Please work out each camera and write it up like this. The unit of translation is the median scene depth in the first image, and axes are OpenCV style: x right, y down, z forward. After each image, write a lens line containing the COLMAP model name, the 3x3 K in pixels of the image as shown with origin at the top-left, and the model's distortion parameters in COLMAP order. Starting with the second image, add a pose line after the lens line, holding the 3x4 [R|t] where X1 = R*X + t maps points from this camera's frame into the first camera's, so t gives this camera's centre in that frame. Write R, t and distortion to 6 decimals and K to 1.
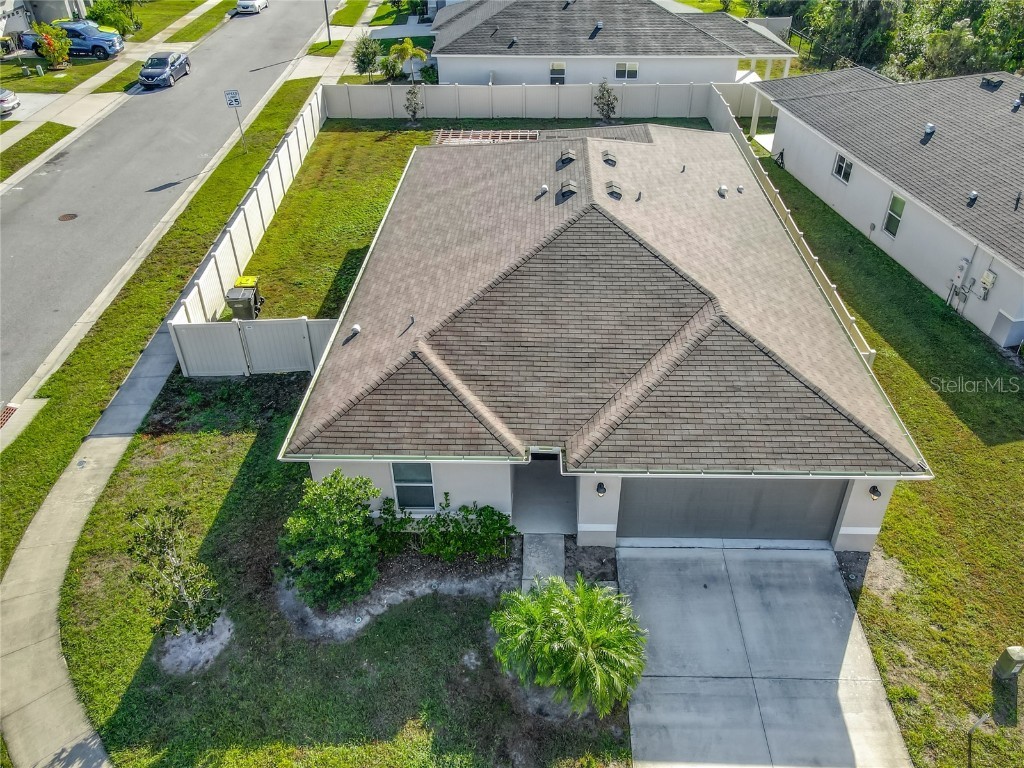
lens RADIAL K [[764.3, 0, 543.6], [0, 764.3, 341.1], [0, 0, 1]] dist [0.046099, 0.002691]
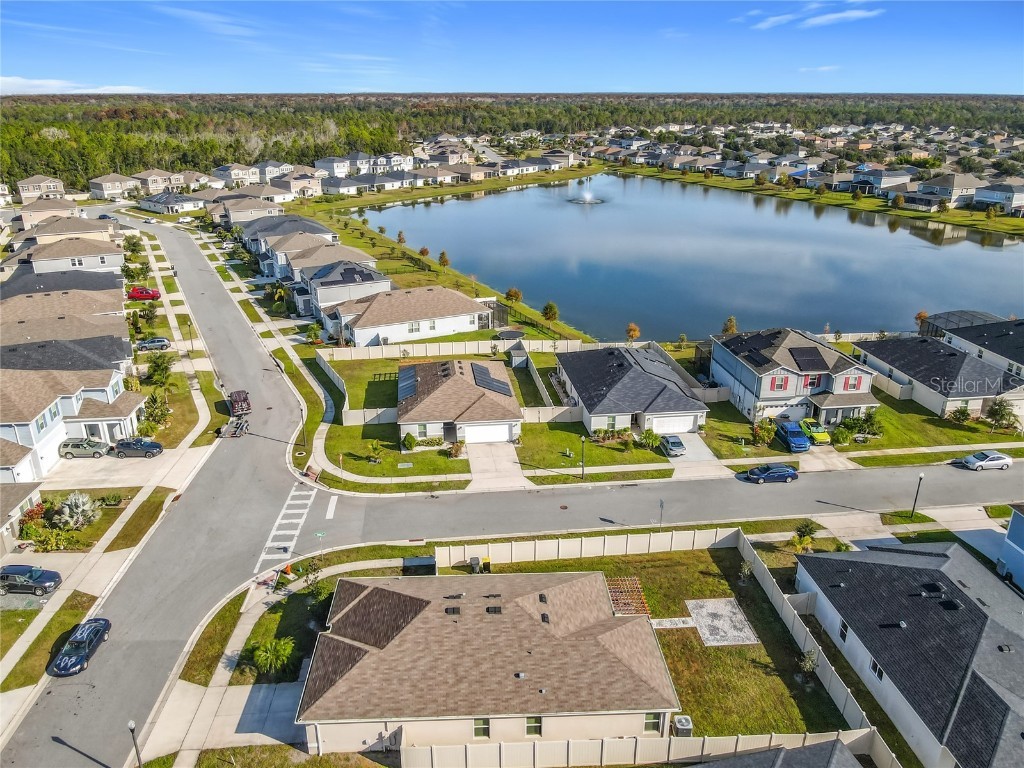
lens RADIAL K [[770.2, 0, 501.7], [0, 770.2, 353.7], [0, 0, 1]] dist [-0.000949, 0.002556]
pose [[0.048649, 0.303584, -0.951562, 2.069528], [-0.549936, 0.803425, 0.228207, -1.427295], [0.833789, 0.512196, 0.206038, 0.299237]]
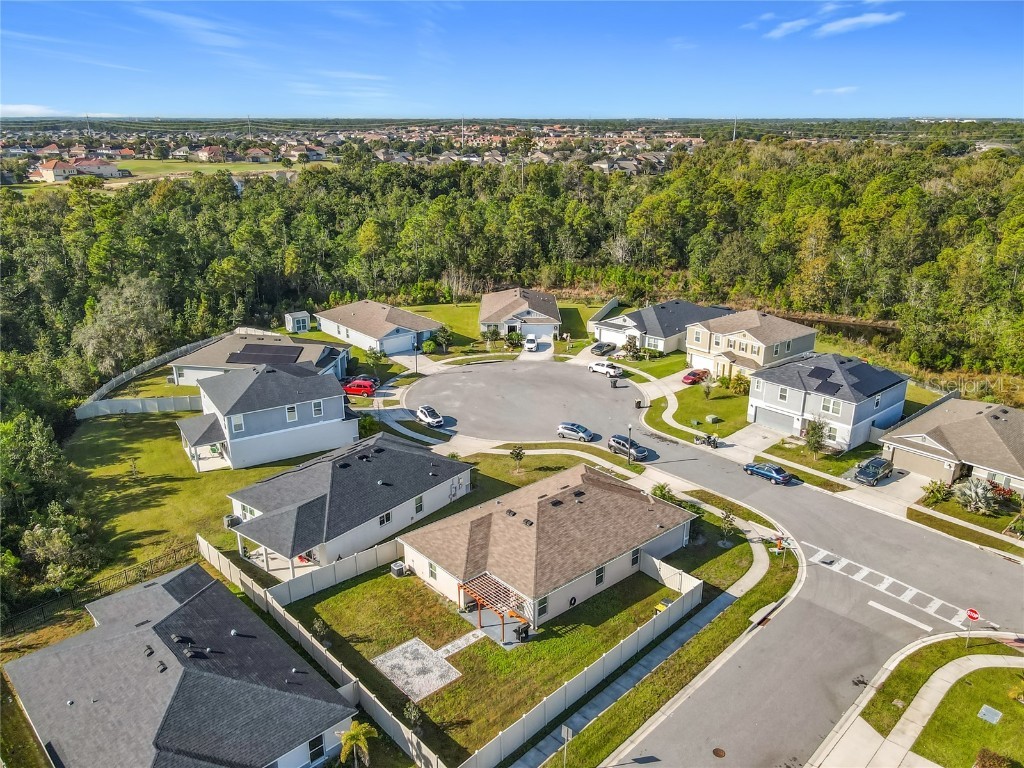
lens RADIAL K [[783.3, 0, 512.0], [0, 783.3, 384.0], [0, 0, 1]] dist [0.007474, 0.009321]
pose [[-0.671066, -0.254077, 0.696502, -1.843121], [0.400585, 0.666252, 0.628999, -2.546667], [-0.623860, 0.701108, -0.345320, 1.977467]]
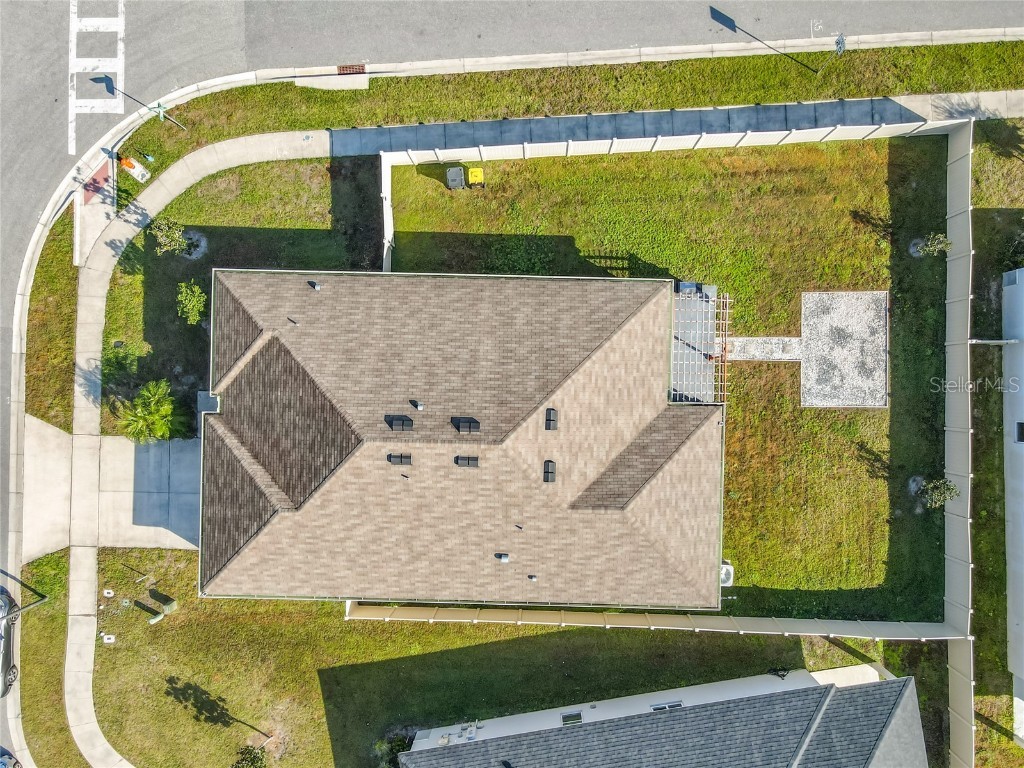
lens RADIAL K [[787.9, 0, 538.8], [0, 787.9, 387.3], [0, 0, 1]] dist [0.007565, 0.012924]
pose [[-0.012884, 0.999882, -0.008408, -0.027122], [-0.548268, -0.000032, 0.836303, -1.558387], [0.836203, 0.015385, 0.548203, 0.462188]]
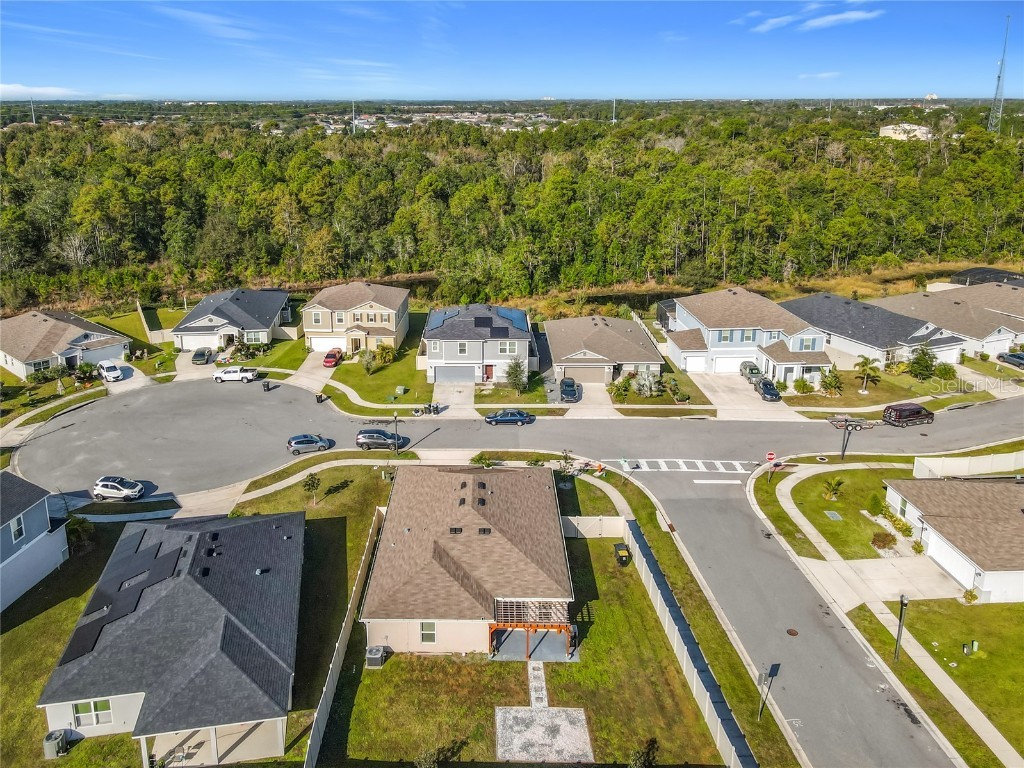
lens RADIAL K [[791.1, 0, 479.6], [0, 791.1, 278.1], [0, 0, 1]] dist [0.002683, 0.009280]
pose [[-0.999916, -0.012850, -0.001931, 0.055474], [-0.010271, 0.690600, 0.723164, -2.860719], [-0.007959, 0.723123, -0.690673, 2.522187]]
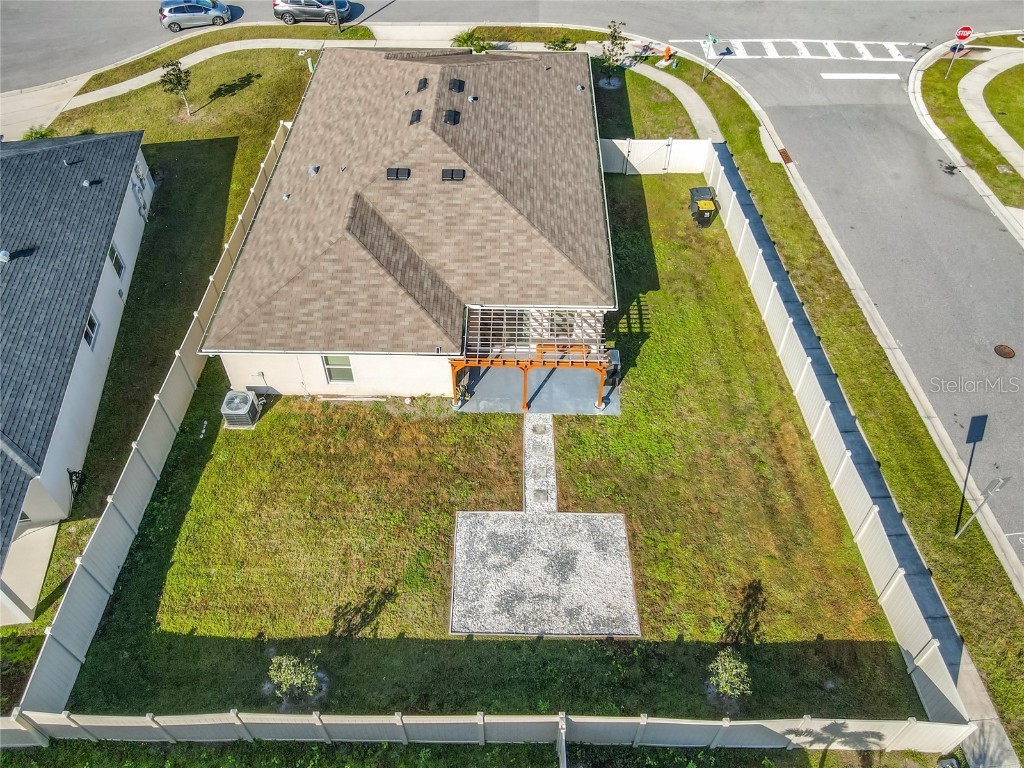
lens RADIAL K [[795.2, 0, 511.4], [0, 795.2, 311.6], [0, 0, 1]] dist [0.011494, 0.005513]
pose [[-0.999920, -0.012496, -0.002043, -0.081606], [-0.004694, 0.216014, 0.976379, -1.653190], [-0.011759, 0.976310, -0.216056, 1.828499]]
